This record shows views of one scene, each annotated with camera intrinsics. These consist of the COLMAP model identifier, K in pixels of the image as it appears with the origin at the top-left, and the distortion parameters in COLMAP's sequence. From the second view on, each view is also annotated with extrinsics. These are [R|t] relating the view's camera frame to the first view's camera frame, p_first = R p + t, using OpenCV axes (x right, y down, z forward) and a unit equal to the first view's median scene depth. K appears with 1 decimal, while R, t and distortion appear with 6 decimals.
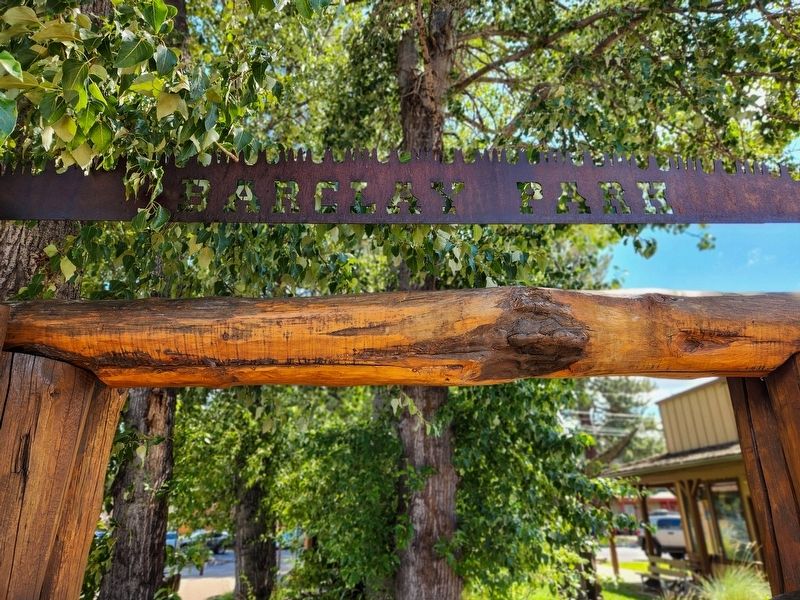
lens RADIAL K [[546.4, 0, 402.8], [0, 546.4, 300.3], [0, 0, 1]] dist [0.052808, -0.000176]
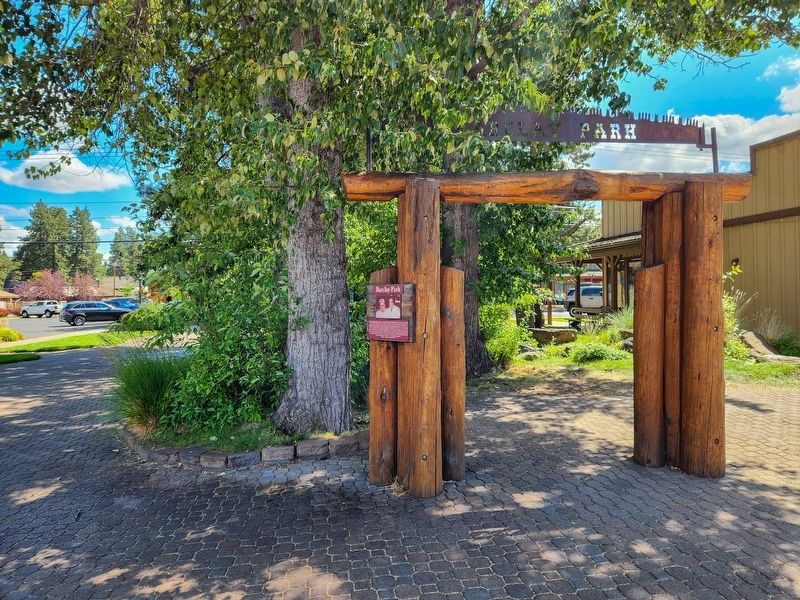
lens RADIAL K [[546.4, 0, 400.7], [0, 546.4, 296.6], [0, 0, 1]] dist [0.052808, -0.000176]
pose [[0.995870, 0.006178, 0.090575, -1.000916], [-0.038956, 0.930244, 0.364867, -0.433106], [-0.082002, -0.366889, 0.926644, -1.891668]]
